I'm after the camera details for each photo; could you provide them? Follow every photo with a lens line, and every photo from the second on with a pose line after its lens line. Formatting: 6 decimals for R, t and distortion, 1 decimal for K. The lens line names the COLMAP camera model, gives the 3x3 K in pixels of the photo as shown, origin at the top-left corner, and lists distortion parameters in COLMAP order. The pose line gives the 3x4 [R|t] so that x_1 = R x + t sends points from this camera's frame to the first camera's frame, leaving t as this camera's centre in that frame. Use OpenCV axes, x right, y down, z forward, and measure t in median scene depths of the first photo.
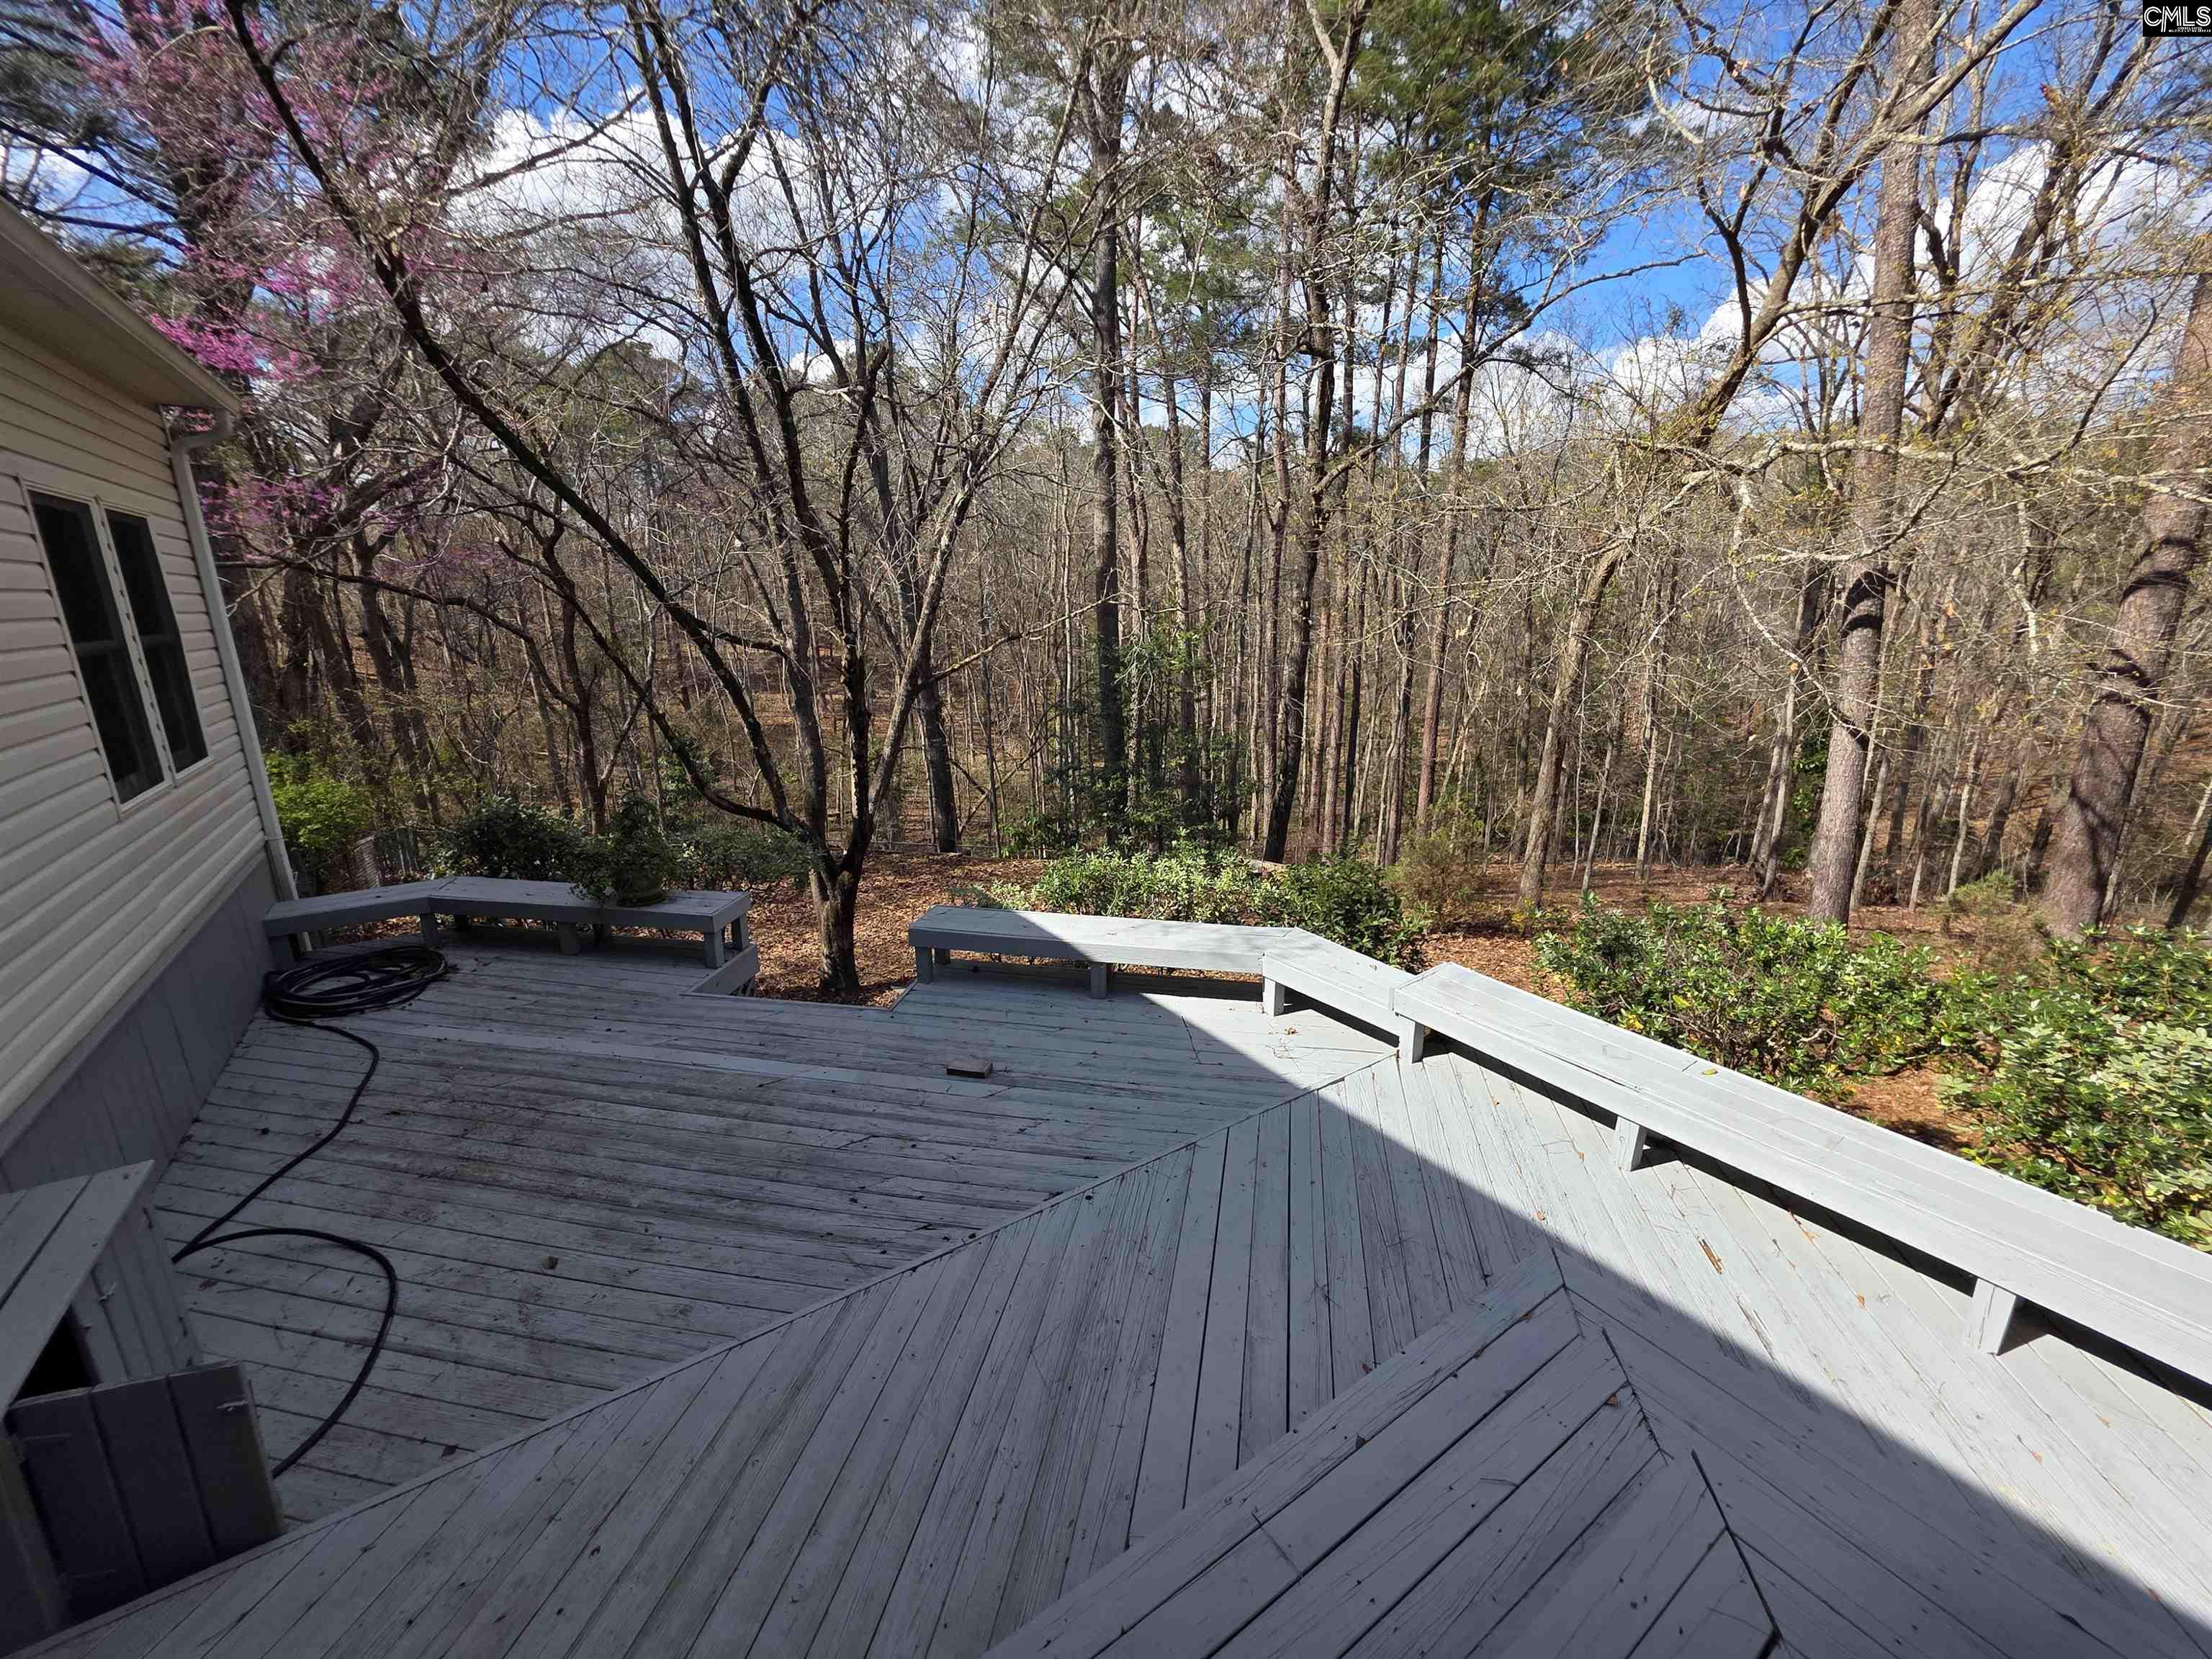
lens RADIAL K [[883.3, 0, 1102.4], [0, 883.3, 832.5], [0, 0, 1]] dist [-0.002103, -0.000671]
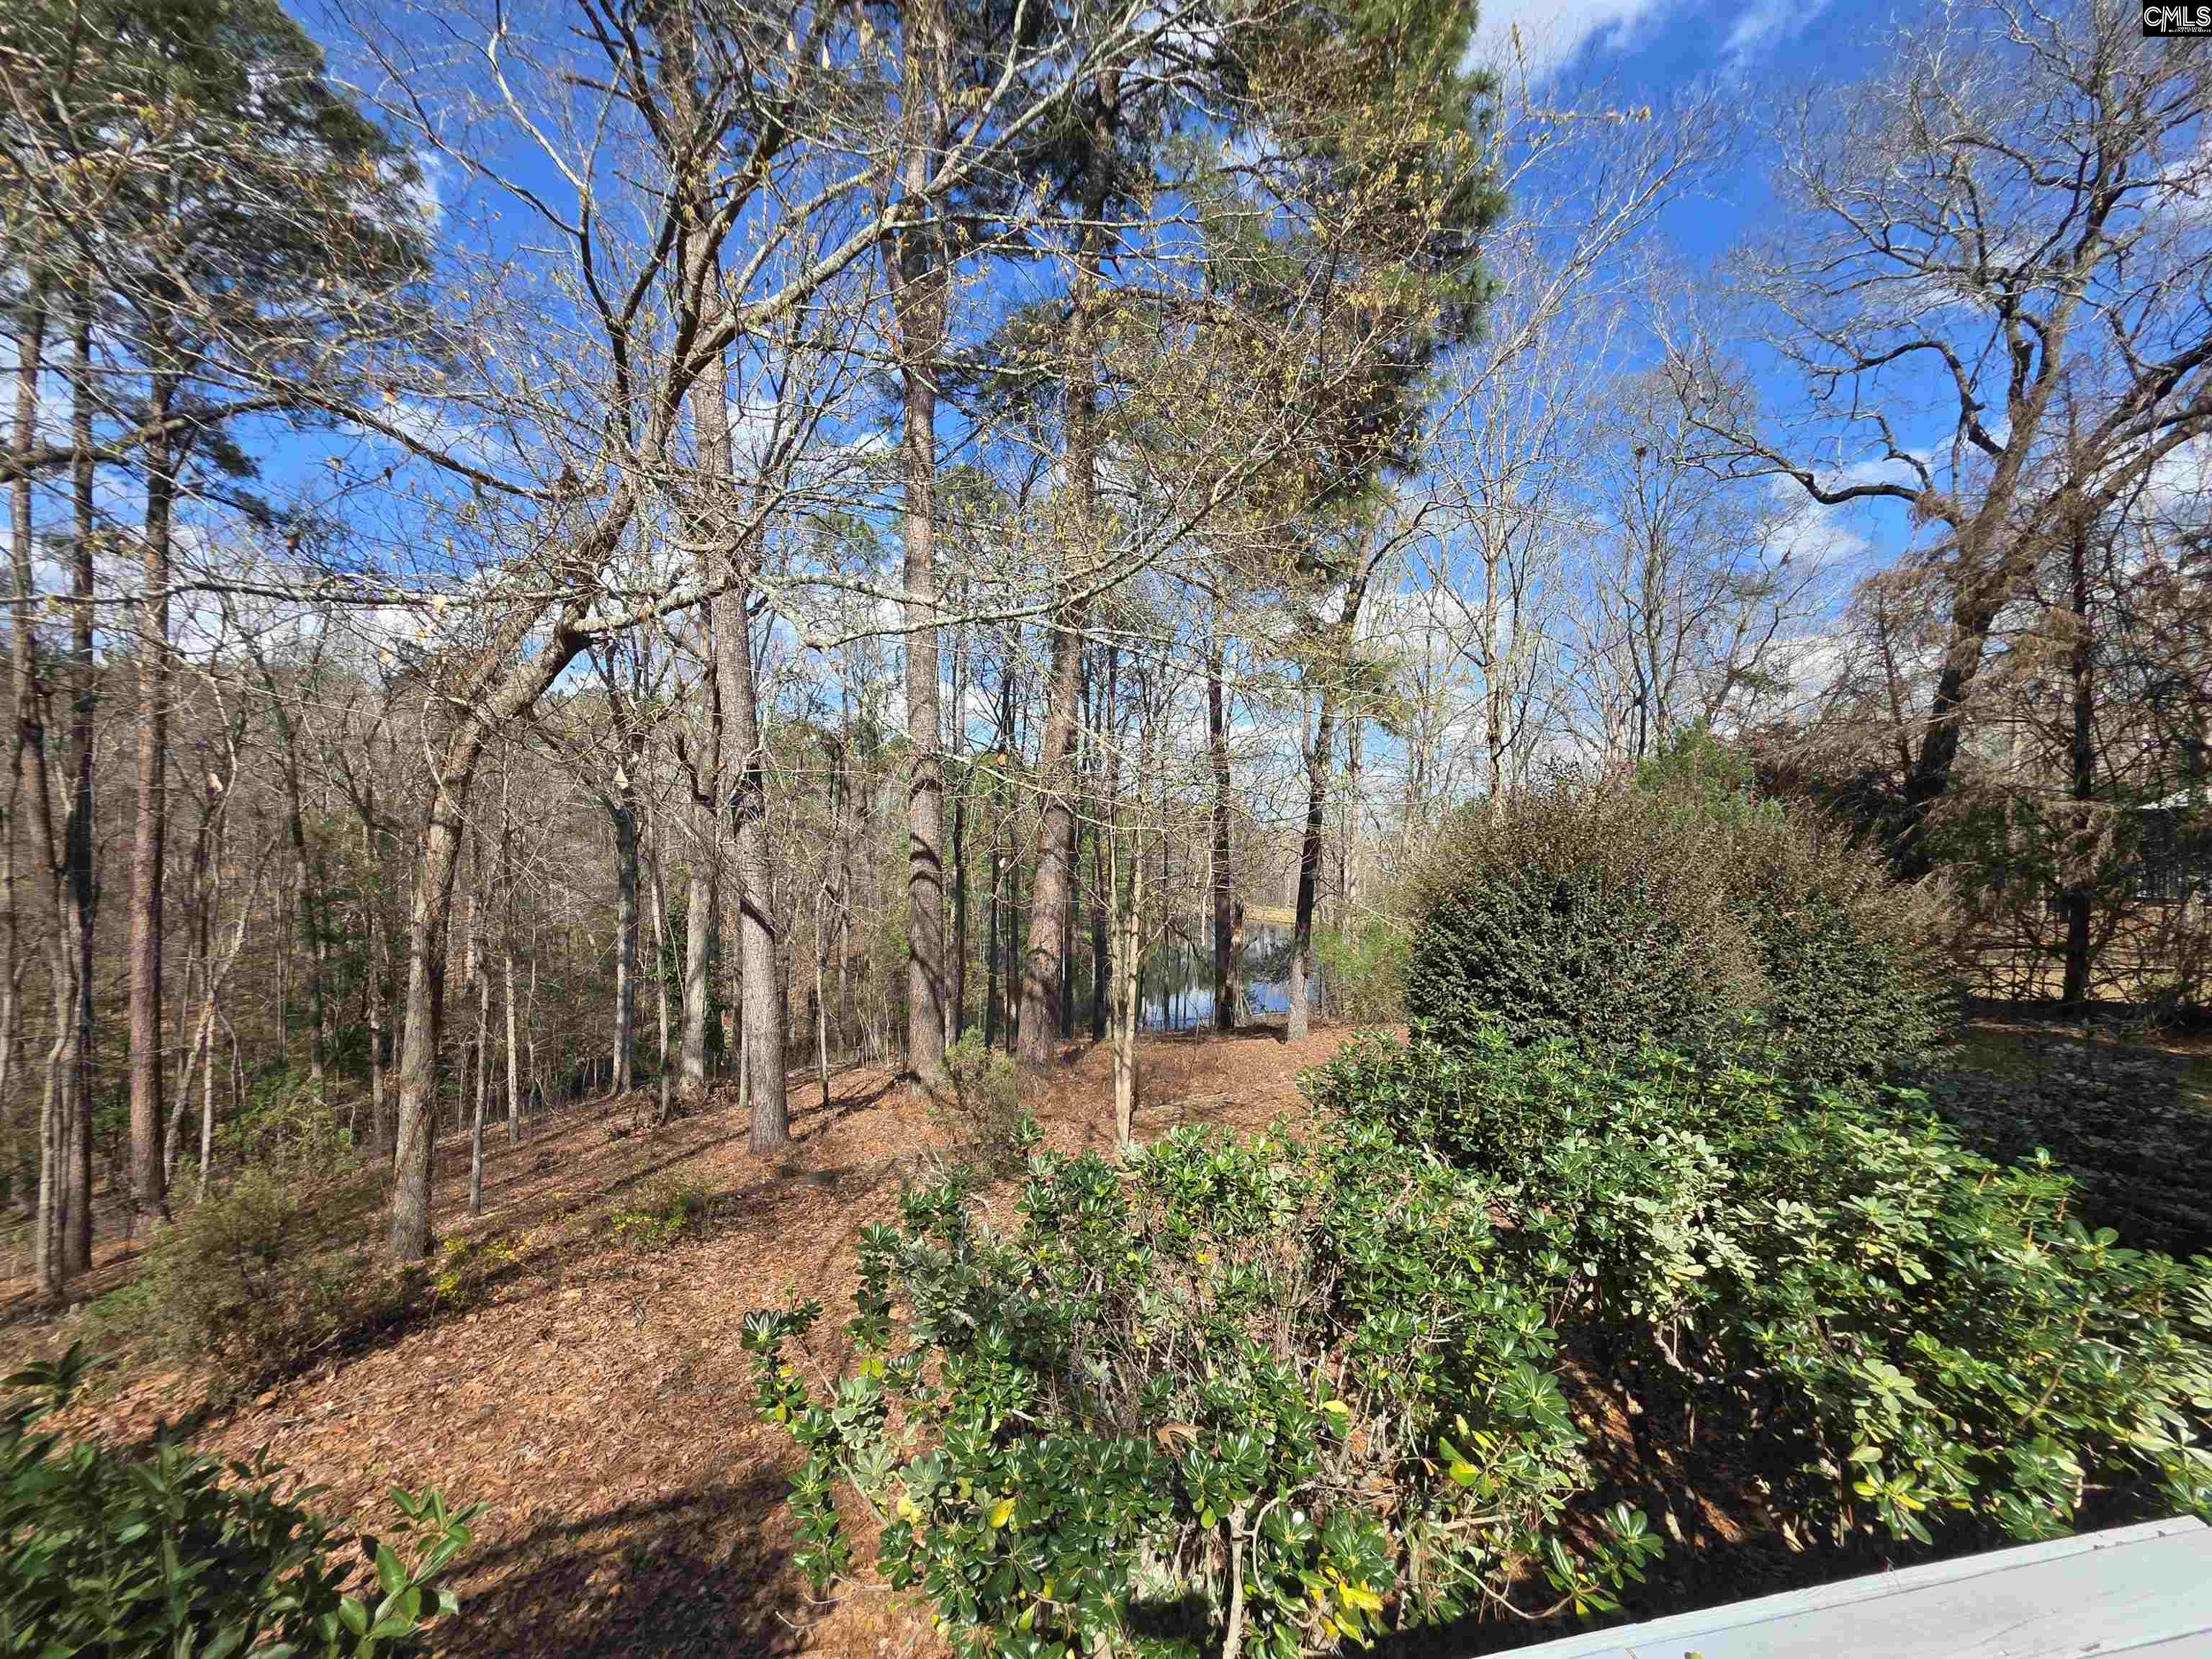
lens RADIAL K [[883.3, 0, 1102.4], [0, 883.3, 832.5], [0, 0, 1]] dist [-0.002103, -0.000671]
pose [[0.368928, 0.013024, 0.929367, 0.049016], [0.236934, 0.965550, -0.107586, -0.009297], [-0.898752, 0.259890, 0.353132, 0.171935]]
